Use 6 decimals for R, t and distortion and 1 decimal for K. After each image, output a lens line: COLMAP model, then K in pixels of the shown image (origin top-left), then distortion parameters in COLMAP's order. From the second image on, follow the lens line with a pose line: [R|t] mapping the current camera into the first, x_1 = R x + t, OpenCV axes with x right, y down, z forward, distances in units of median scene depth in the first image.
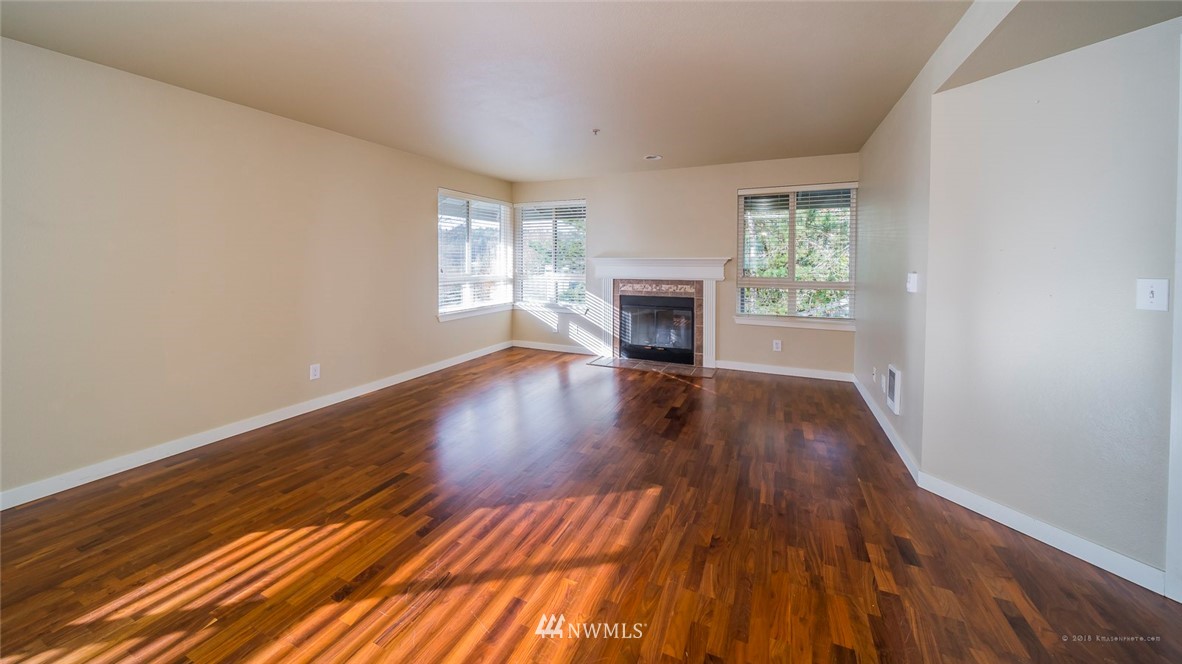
lens RADIAL K [[418.5, 0, 587.1], [0, 418.5, 267.8], [0, 0, 1]] dist [-0.002545, -0.000484]
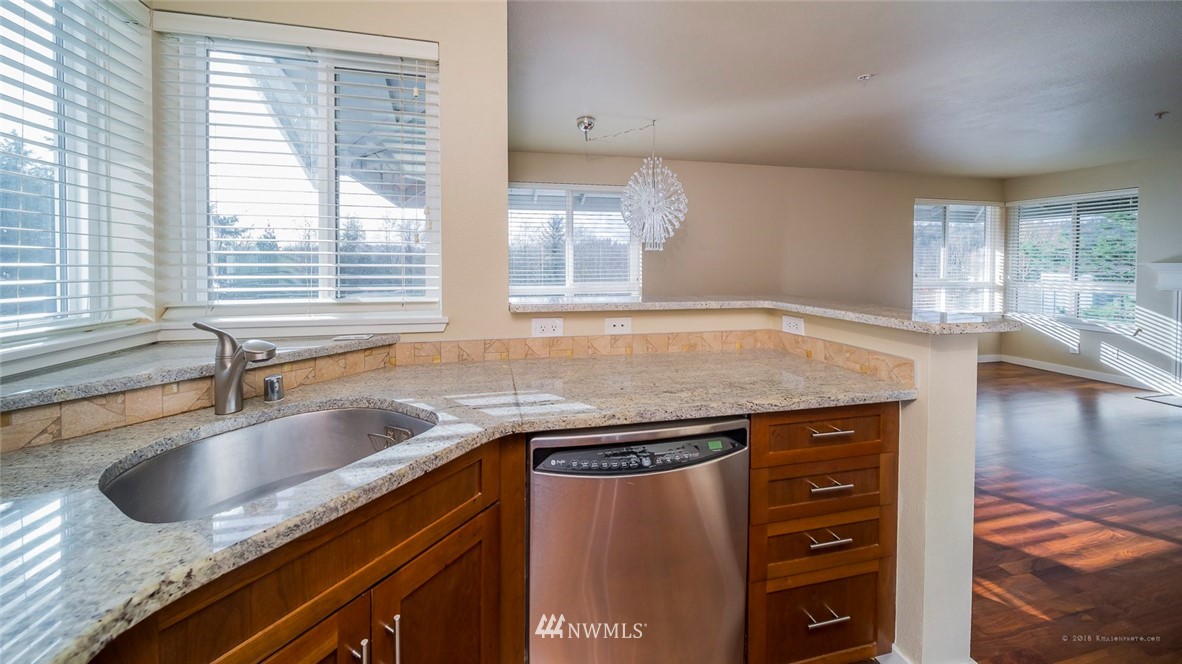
lens RADIAL K [[418.5, 0, 587.1], [0, 418.5, 267.8], [0, 0, 1]] dist [-0.002545, -0.000484]
pose [[0.603775, 0.009934, -0.797093, -0.003812], [-0.016279, 0.999867, 0.000130, 0.001583], [0.796989, 0.012897, 0.603857, -0.292858]]
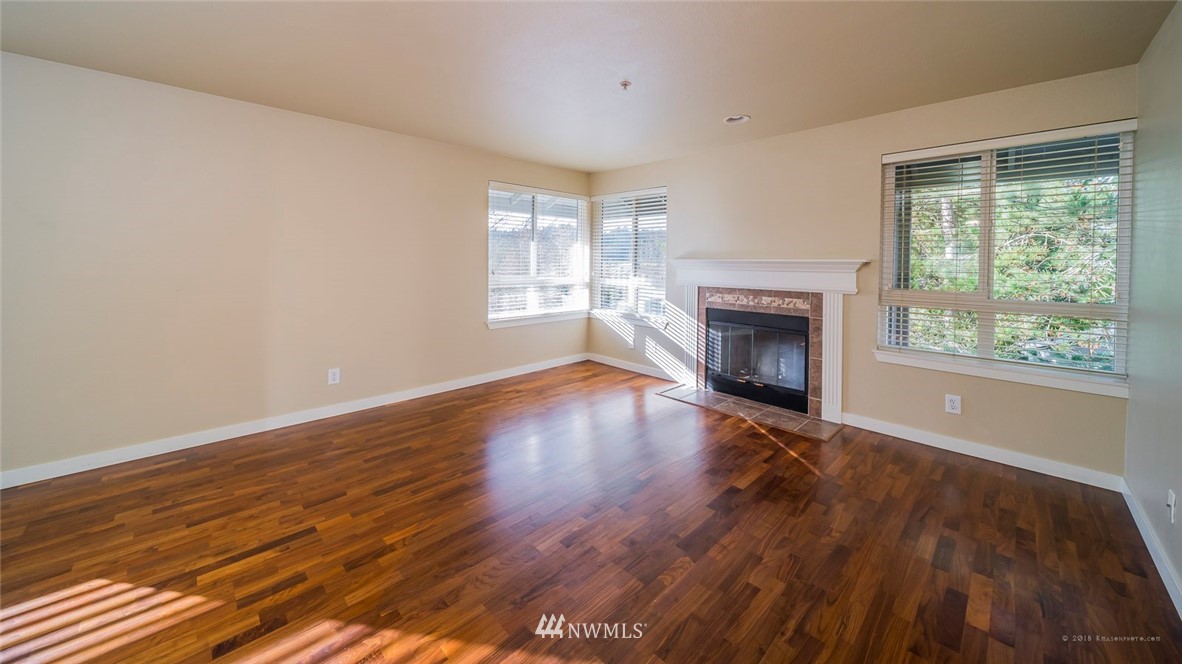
lens RADIAL K [[418.5, 0, 587.1], [0, 418.5, 267.8], [0, 0, 1]] dist [-0.002545, -0.000484]
pose [[0.932010, 0.011890, -0.362237, 0.156887], [-0.013241, 0.999912, -0.001249, -0.004624], [0.362190, 0.005960, 0.932085, 0.211150]]
